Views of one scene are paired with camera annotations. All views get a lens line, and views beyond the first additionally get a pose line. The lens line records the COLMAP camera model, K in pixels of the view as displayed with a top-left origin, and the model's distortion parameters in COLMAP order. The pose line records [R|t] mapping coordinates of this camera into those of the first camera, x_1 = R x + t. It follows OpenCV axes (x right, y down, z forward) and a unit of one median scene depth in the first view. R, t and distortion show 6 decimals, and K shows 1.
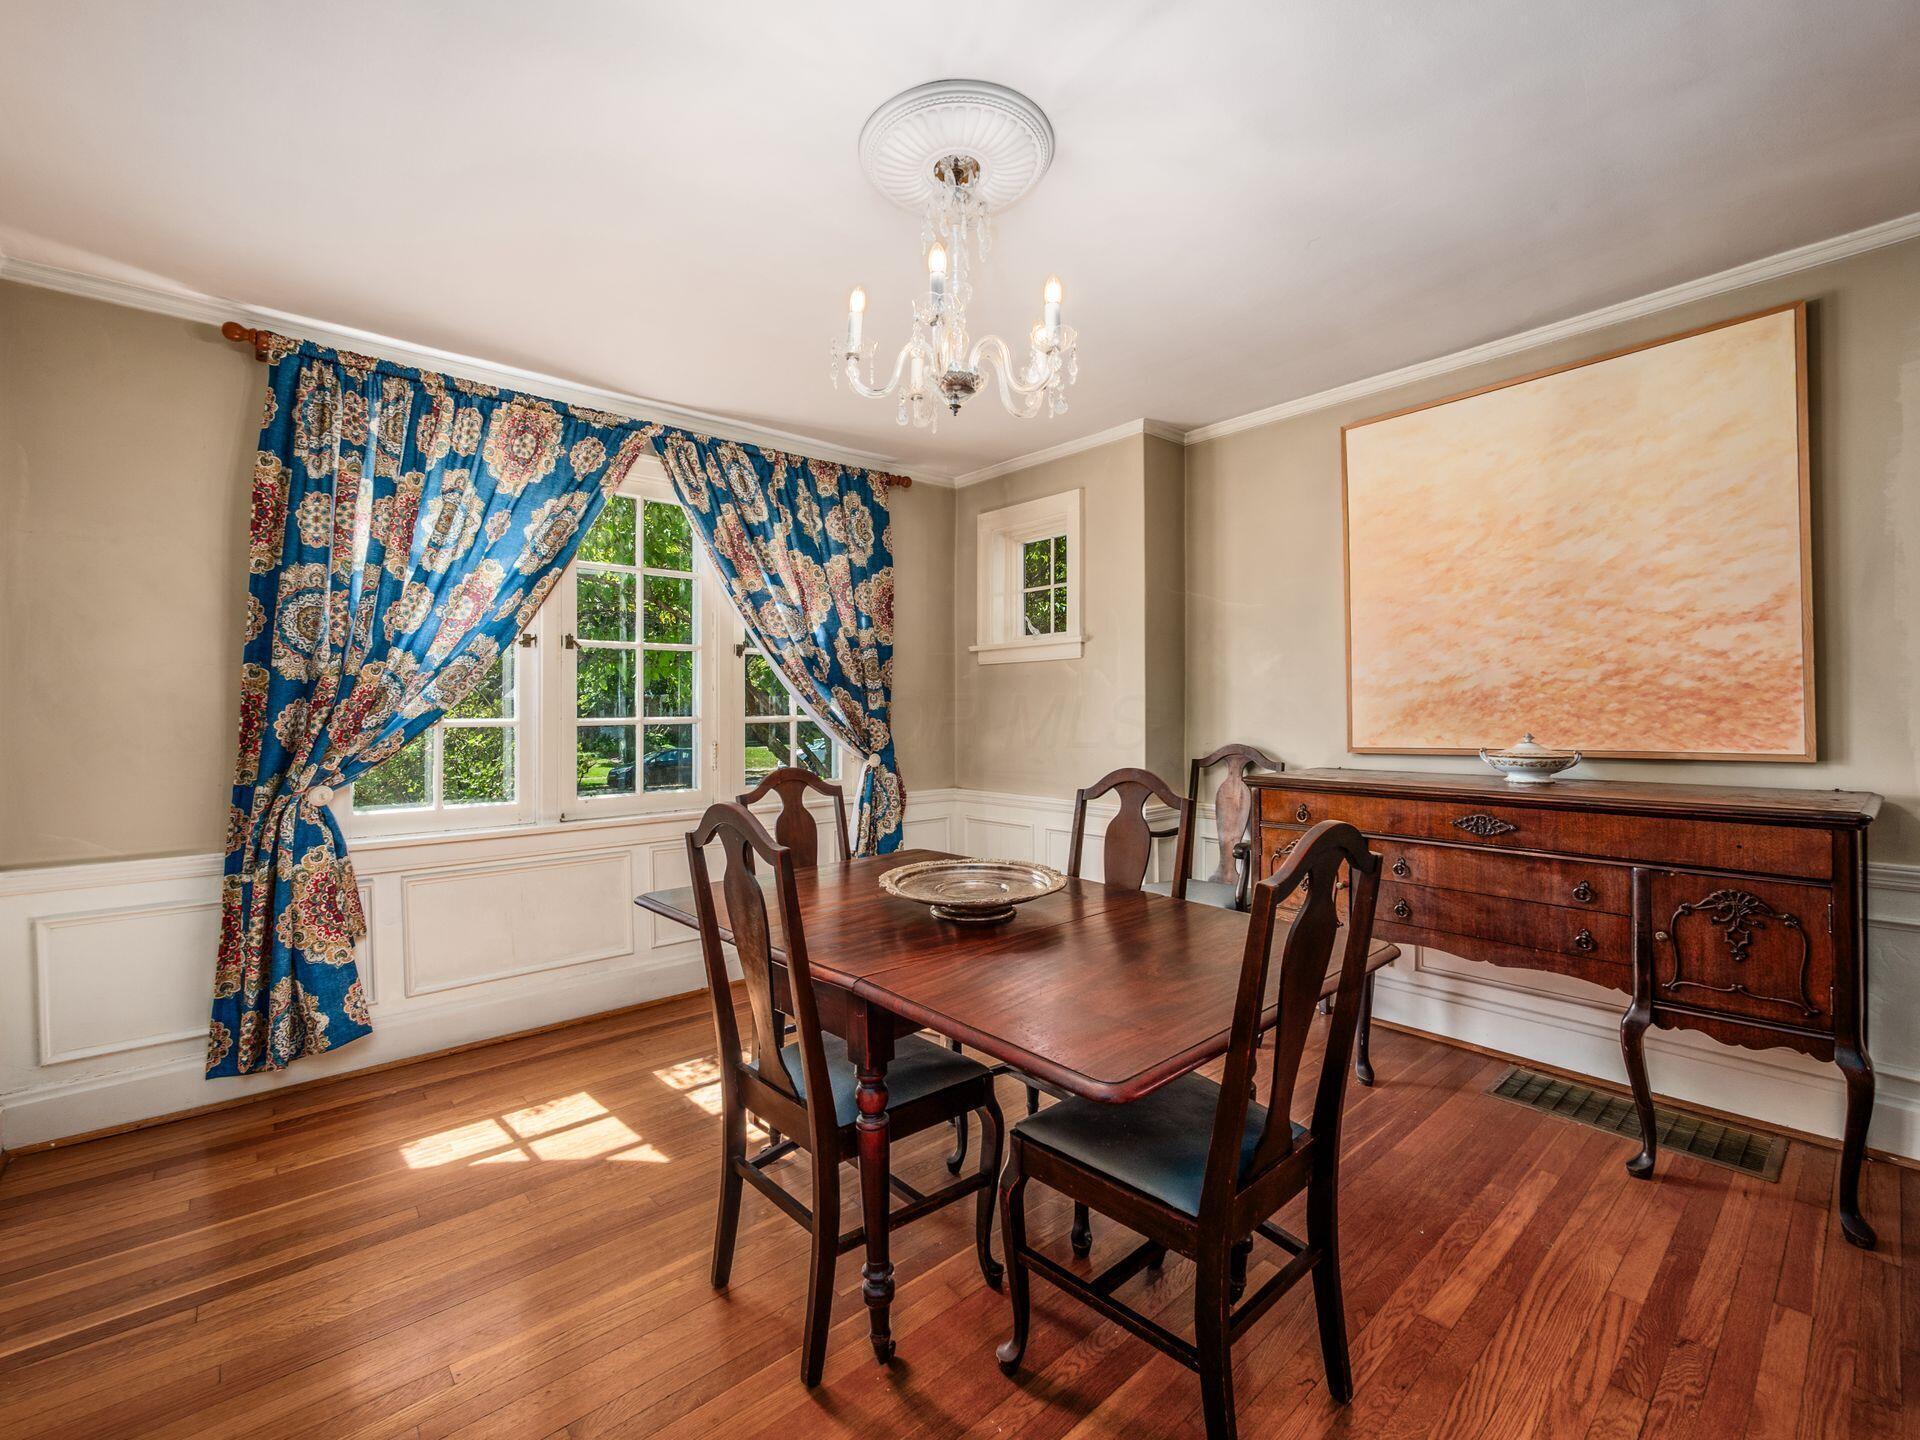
lens RADIAL K [[841.5, 0, 960.0], [0, 841.5, 720.0], [0, 0, 1]] dist [-0.001021, -0.000306]
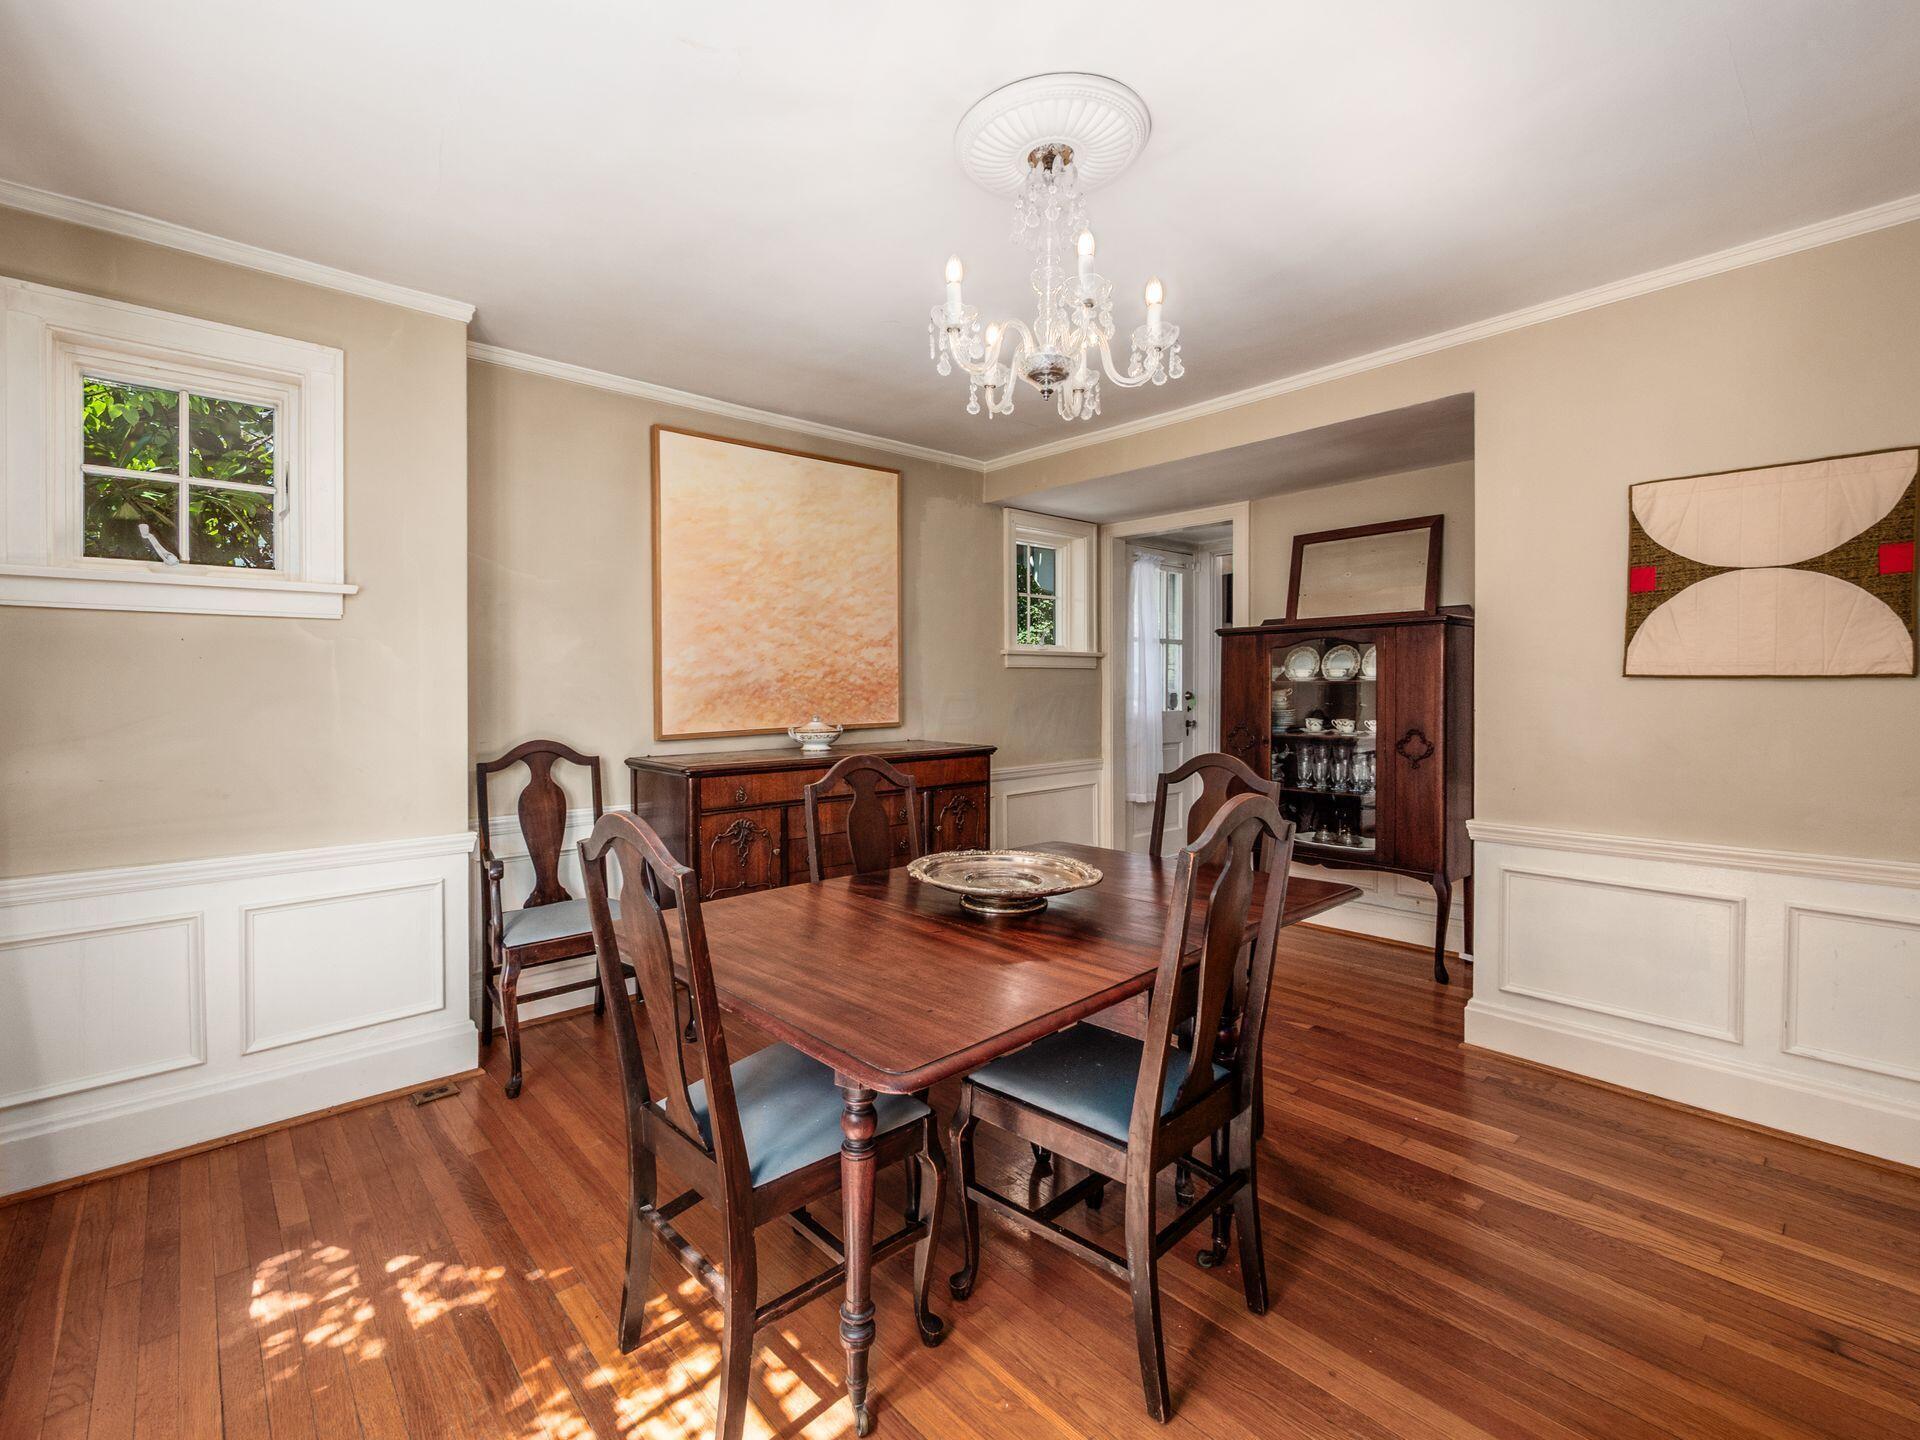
lens RADIAL K [[841.5, 0, 960.0], [0, 841.5, 720.0], [0, 0, 1]] dist [-0.001021, -0.000306]
pose [[-0.020489, -0.026871, 0.999429, -0.643763], [0.019298, 0.999442, 0.027267, -0.007905], [-0.999604, 0.019846, -0.019959, 0.711063]]
